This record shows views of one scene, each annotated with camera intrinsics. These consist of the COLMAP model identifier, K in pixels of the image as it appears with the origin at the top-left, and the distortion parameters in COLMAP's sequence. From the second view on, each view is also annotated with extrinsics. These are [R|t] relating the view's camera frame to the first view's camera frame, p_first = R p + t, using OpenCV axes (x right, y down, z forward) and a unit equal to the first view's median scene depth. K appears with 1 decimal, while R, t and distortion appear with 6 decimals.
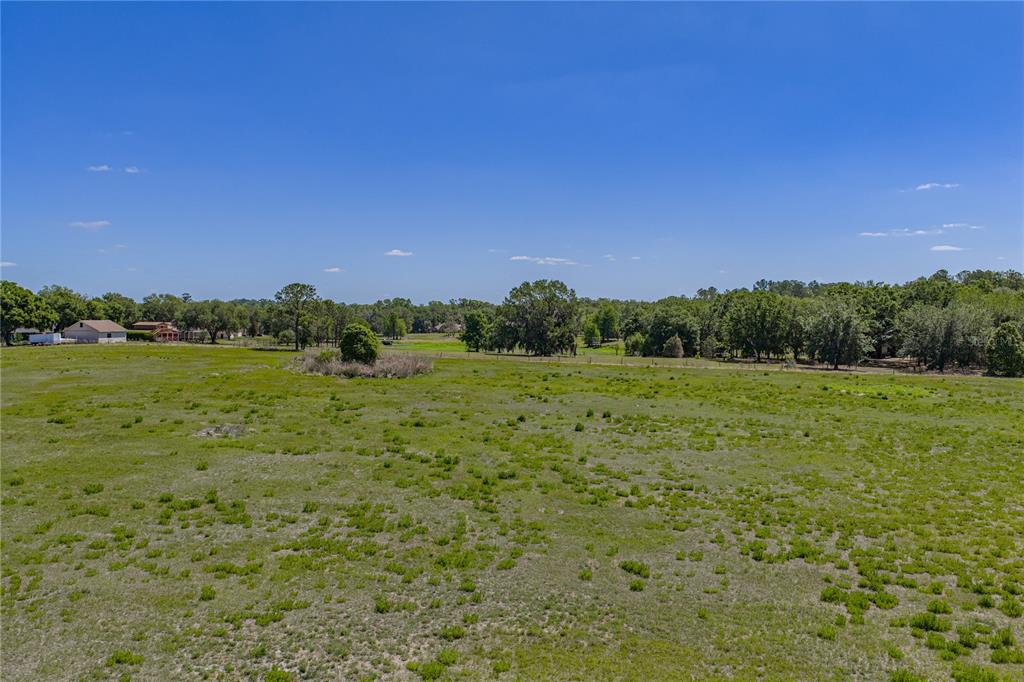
lens RADIAL K [[854.2, 0, 512.0], [0, 854.2, 341.0], [0, 0, 1]] dist [0.020752, 0.011946]
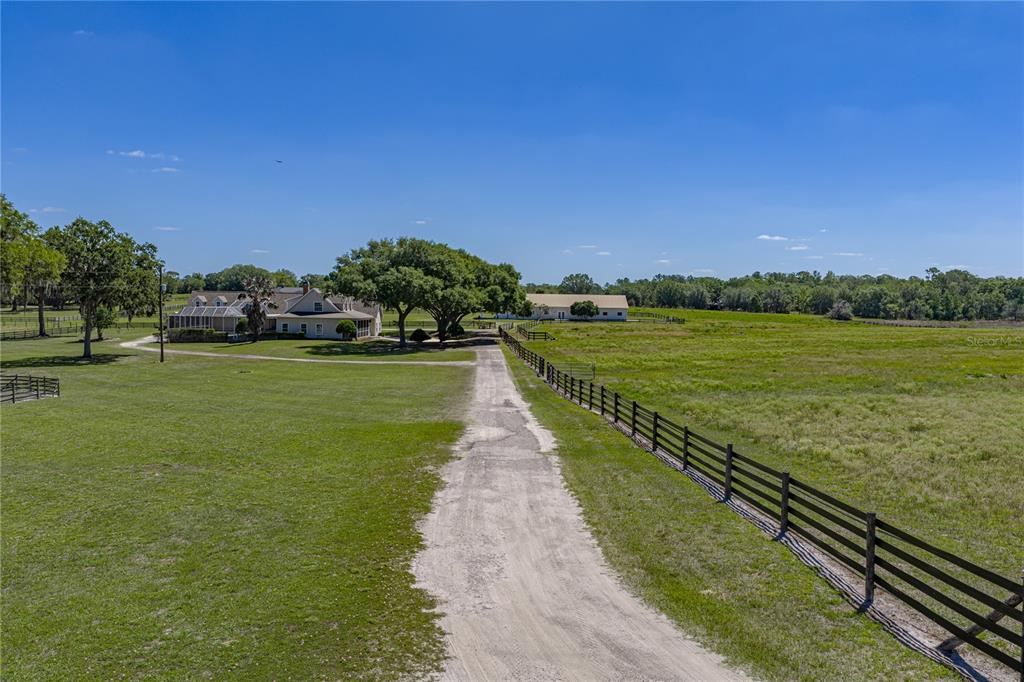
lens RADIAL K [[854.2, 0, 512.0], [0, 854.2, 341.0], [0, 0, 1]] dist [0.020752, 0.011946]
pose [[0.990987, 0.012550, 0.133370, -0.455758], [-0.014538, 0.999797, 0.013941, 0.083263], [-0.133168, -0.015754, 0.990968, -1.300938]]
